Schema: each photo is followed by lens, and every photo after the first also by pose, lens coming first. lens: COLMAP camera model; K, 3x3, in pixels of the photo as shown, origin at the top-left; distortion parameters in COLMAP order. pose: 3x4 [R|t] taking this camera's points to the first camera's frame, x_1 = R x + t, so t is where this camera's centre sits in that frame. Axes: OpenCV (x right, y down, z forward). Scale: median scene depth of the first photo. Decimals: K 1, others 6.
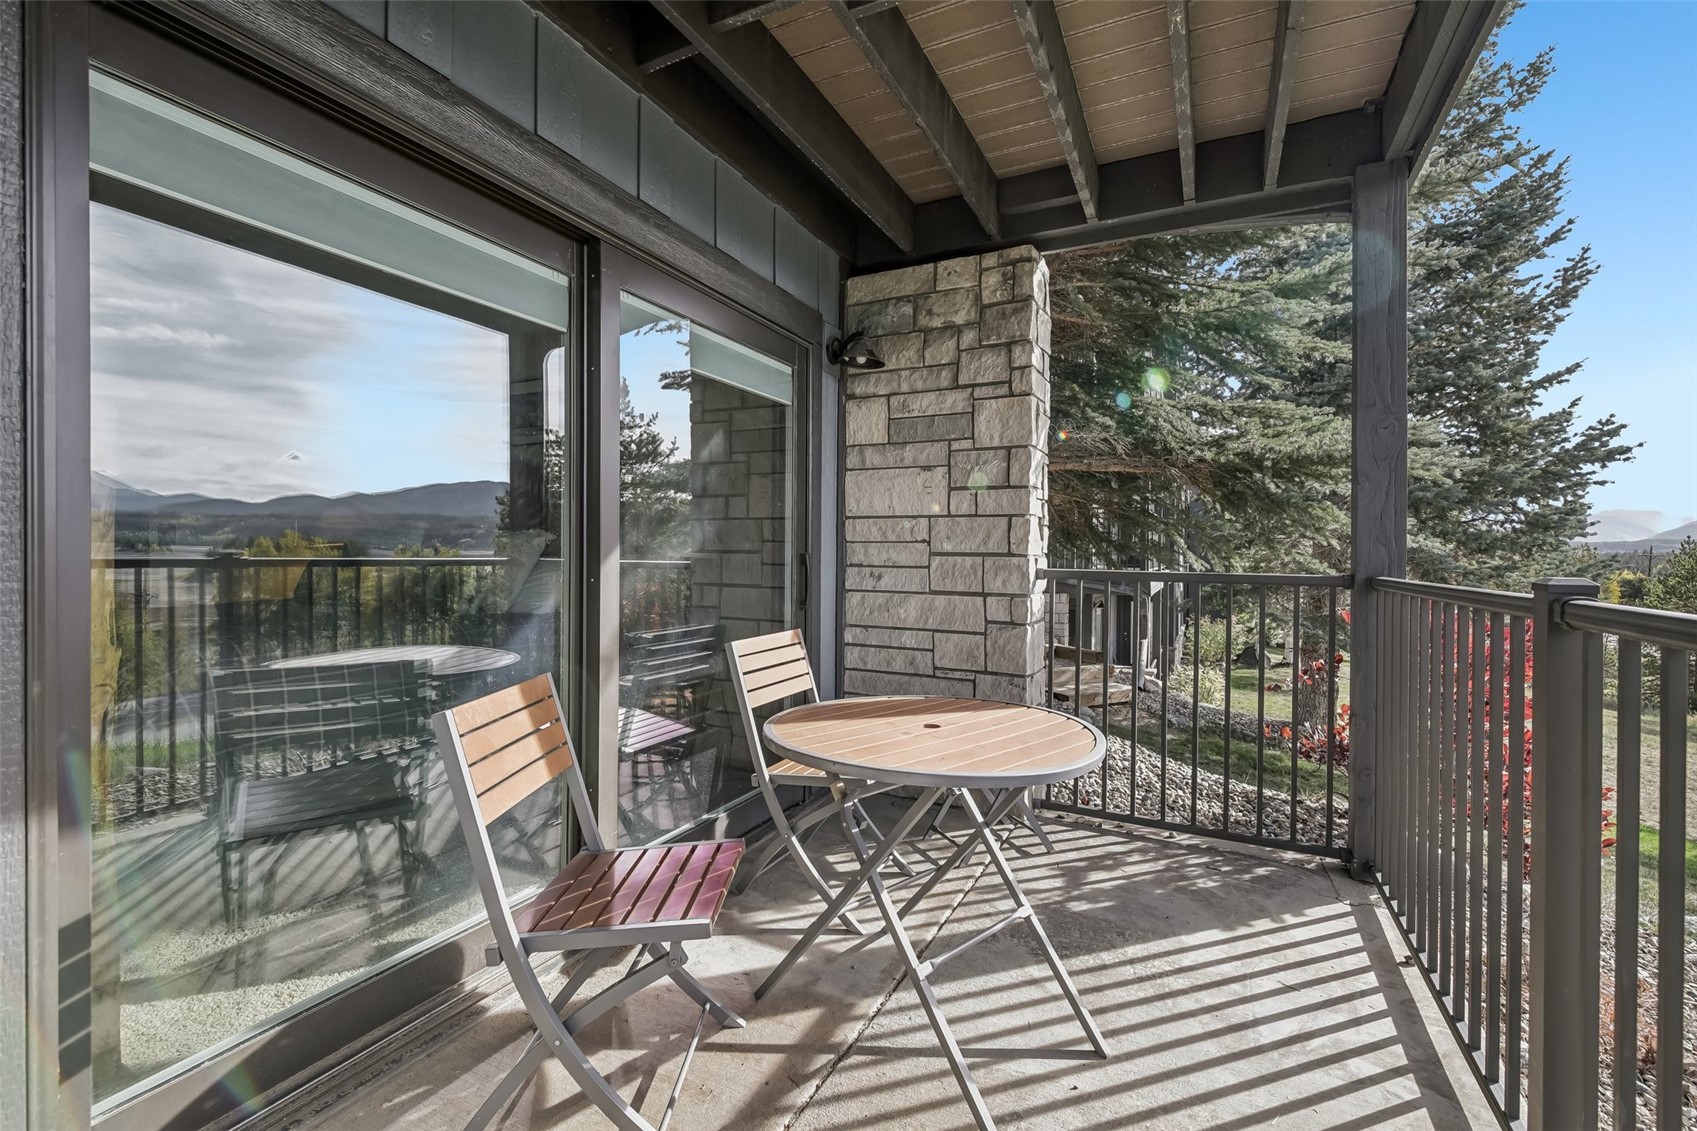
lens RADIAL K [[729.7, 0, 850.1], [0, 729.7, 564.6], [0, 0, 1]] dist [0.012857, -0.006737]
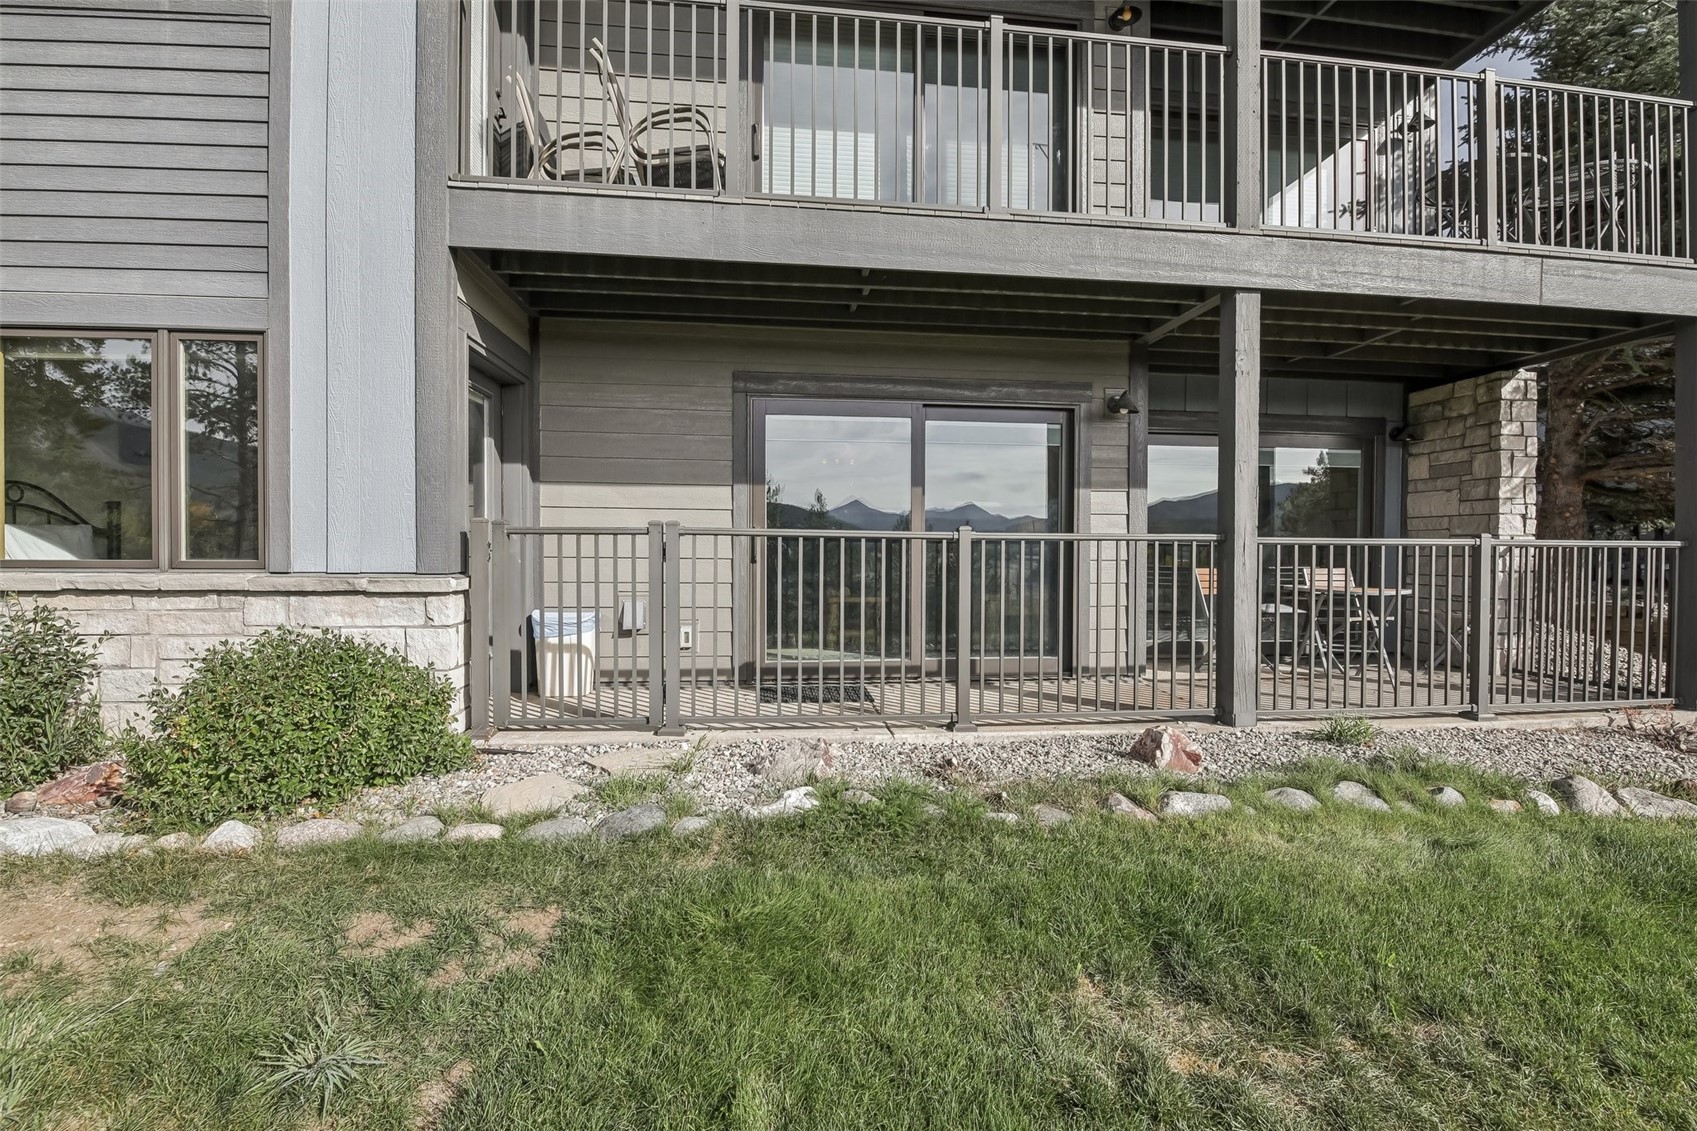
lens RADIAL K [[729.7, 0, 853.1], [0, 729.7, 557.5], [0, 0, 1]] dist [0.012857, -0.006737]
pose [[0.539611, -0.002315, -0.841911, 0.879233], [-0.002778, 0.999986, -0.004530, 0.055172], [0.841910, 0.004783, 0.539597, -1.342798]]
